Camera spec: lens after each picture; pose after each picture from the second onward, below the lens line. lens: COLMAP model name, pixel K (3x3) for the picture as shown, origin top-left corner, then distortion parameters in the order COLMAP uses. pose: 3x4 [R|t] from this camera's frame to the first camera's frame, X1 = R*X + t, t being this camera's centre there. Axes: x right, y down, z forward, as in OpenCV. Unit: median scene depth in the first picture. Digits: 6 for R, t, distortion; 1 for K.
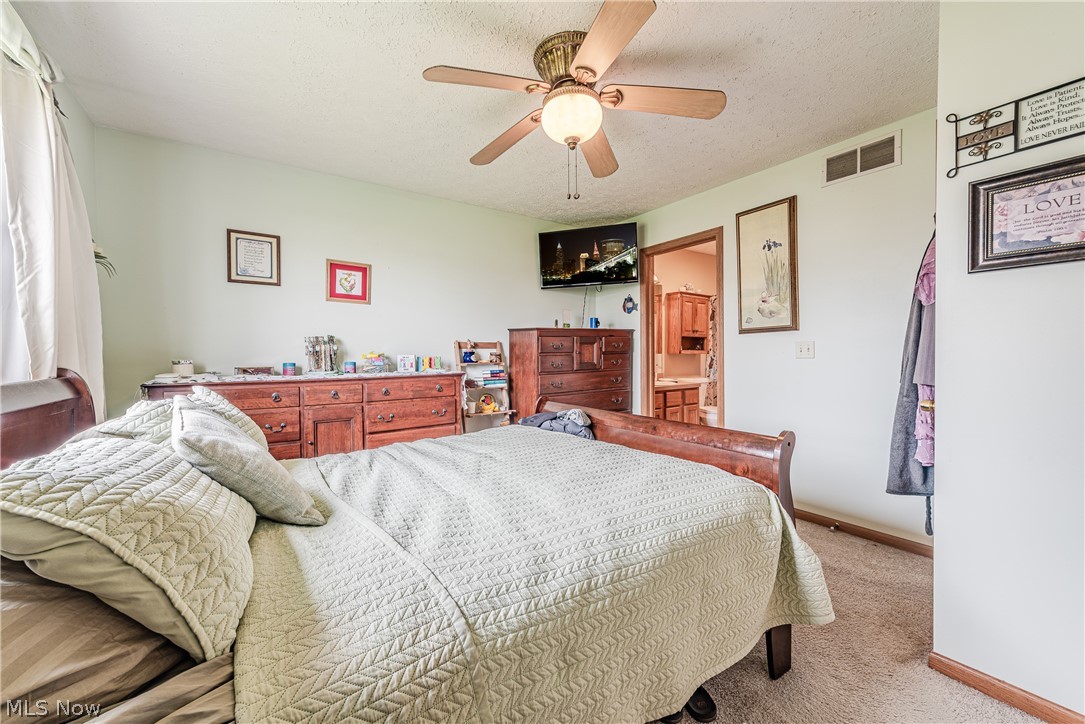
lens RADIAL K [[426.0, 0, 540.9], [0, 426.0, 362.7], [0, 0, 1]] dist [-0.015371, -0.001842]
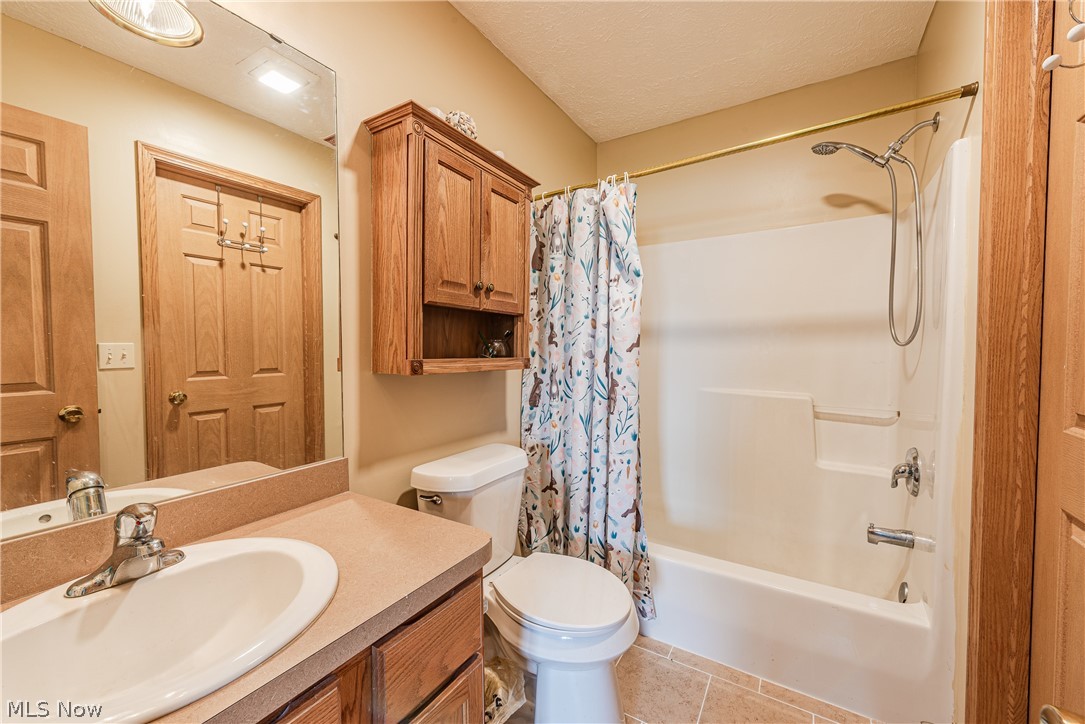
lens RADIAL K [[426.0, 0, 545.5], [0, 426.0, 362.8], [0, 0, 1]] dist [-0.015371, -0.001842]
pose [[0.913930, -0.009821, 0.405754, 0.277962], [0.007579, 0.999946, 0.007130, -0.027297], [-0.405802, -0.003441, 0.913955, 0.706375]]
